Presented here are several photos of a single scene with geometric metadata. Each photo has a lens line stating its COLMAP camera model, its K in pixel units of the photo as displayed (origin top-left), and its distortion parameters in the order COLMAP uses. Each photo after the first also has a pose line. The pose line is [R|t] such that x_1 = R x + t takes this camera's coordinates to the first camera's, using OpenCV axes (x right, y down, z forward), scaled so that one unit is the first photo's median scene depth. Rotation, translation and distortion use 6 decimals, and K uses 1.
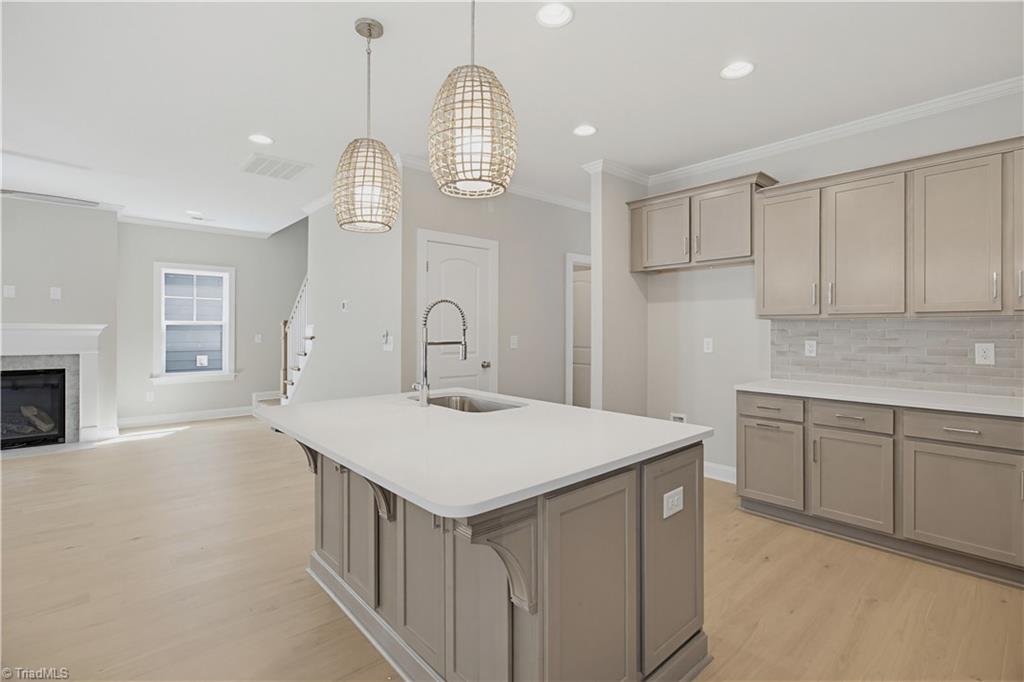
lens RADIAL K [[488.8, 0, 517.6], [0, 488.8, 335.8], [0, 0, 1]] dist [-0.009113, 0.002018]
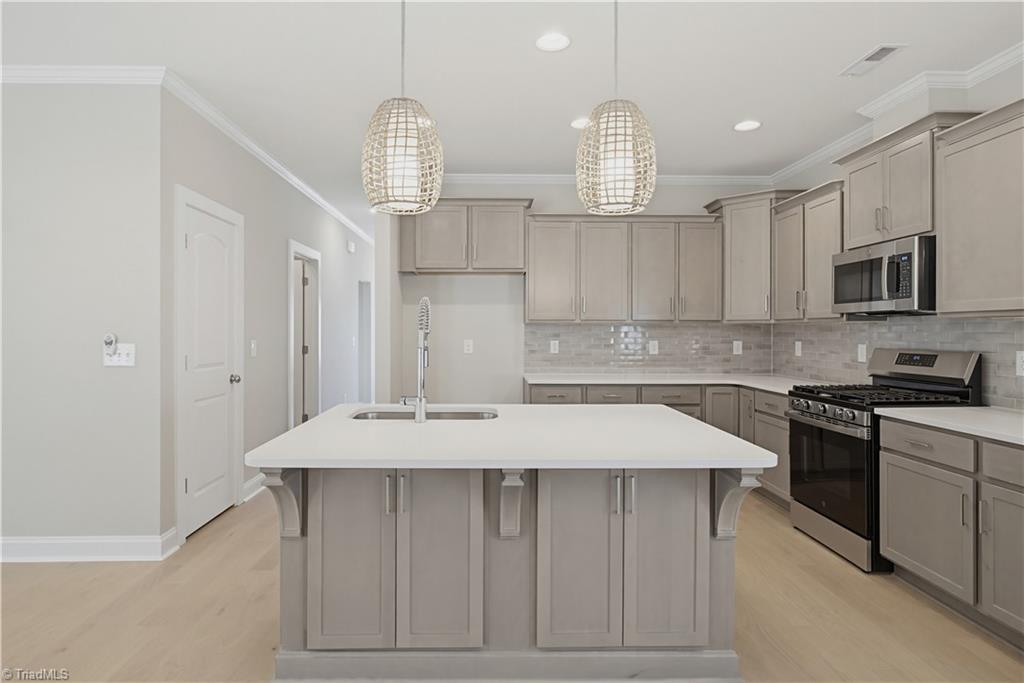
lens RADIAL K [[559.7, 0, 502.3], [0, 559.7, 336.9], [0, 0, 1]] dist [-0.001947, 0.000800]
pose [[0.652864, -0.009409, 0.757416, -0.519555], [0.008974, 0.999949, 0.004687, -0.007114], [-0.757422, 0.003737, 0.652915, 0.145349]]
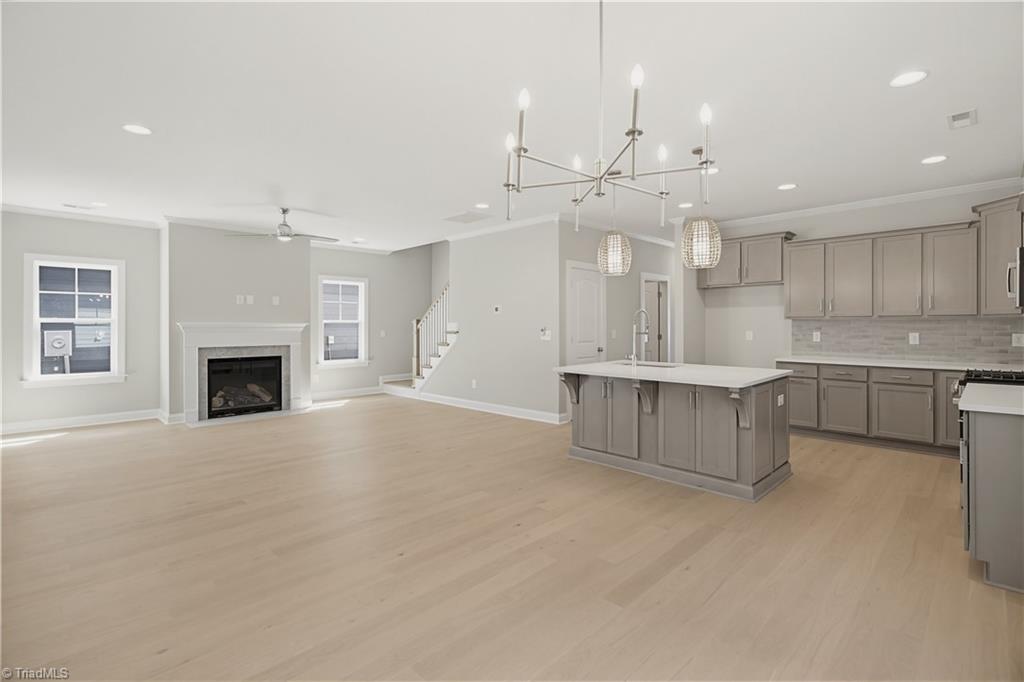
lens RADIAL K [[488.8, 0, 515.6], [0, 488.8, 332.3], [0, 0, 1]] dist [-0.009113, 0.002018]
pose [[0.998505, -0.004385, 0.054489, -0.465536], [0.004306, 0.999990, 0.001564, 0.003140], [-0.054495, -0.001327, 0.998513, -0.545772]]
